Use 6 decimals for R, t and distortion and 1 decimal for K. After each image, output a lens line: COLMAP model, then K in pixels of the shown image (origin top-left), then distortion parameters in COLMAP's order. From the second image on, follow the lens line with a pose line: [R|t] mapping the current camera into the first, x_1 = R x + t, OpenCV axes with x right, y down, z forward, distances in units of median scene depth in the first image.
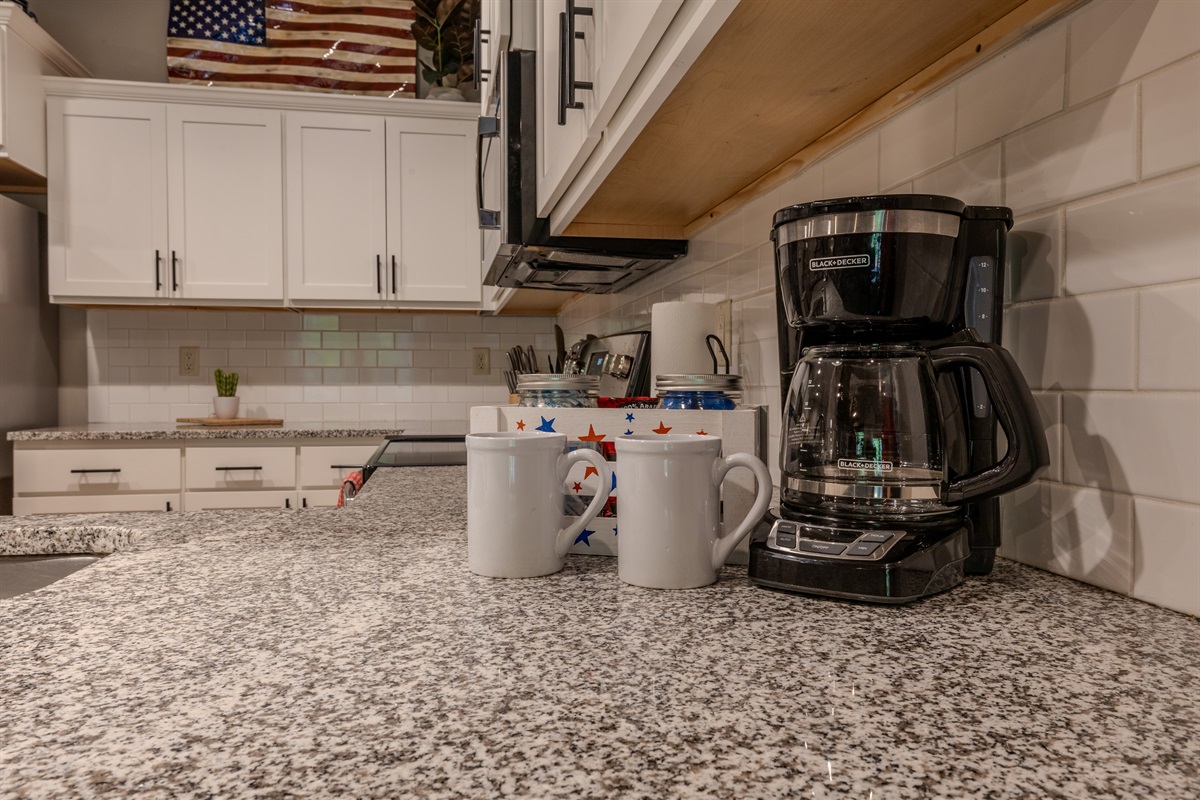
lens RADIAL K [[833.4, 0, 599.3], [0, 833.4, 400.2], [0, 0, 1]] dist [-0.000003, -0.000139]
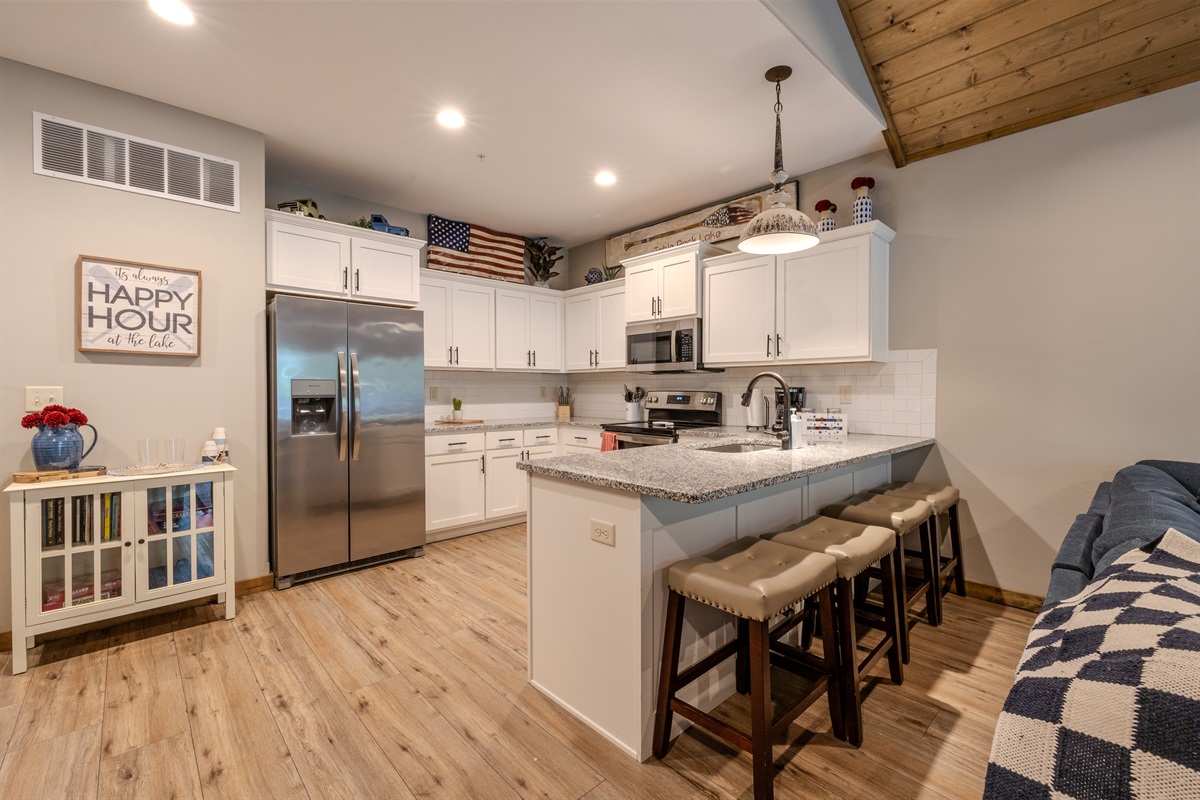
lens RADIAL K [[505.0, 0, 600.5], [0, 505.0, 393.1], [0, 0, 1]] dist [0.001452, -0.000327]
pose [[0.846440, -0.005457, 0.532456, -0.853707], [0.010242, 0.999929, -0.006034, -0.038135], [-0.532386, 0.010561, 0.846436, -0.347748]]
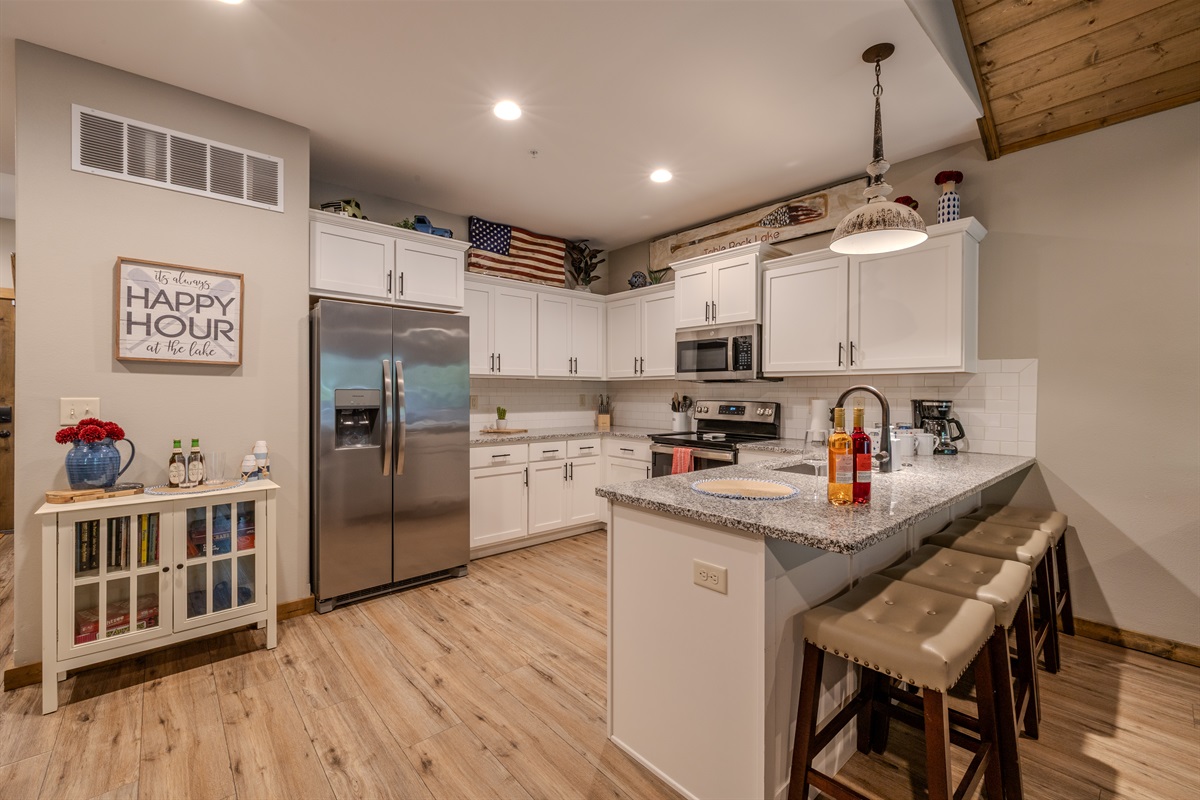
lens RADIAL K [[505.0, 0, 606.5], [0, 505.0, 394.0], [0, 0, 1]] dist [0.001452, -0.000327]
pose [[0.861343, 0.002432, 0.508017, -0.877097], [0.005001, 0.999900, -0.013266, -0.051047], [-0.507998, 0.013967, 0.861245, -0.260052]]
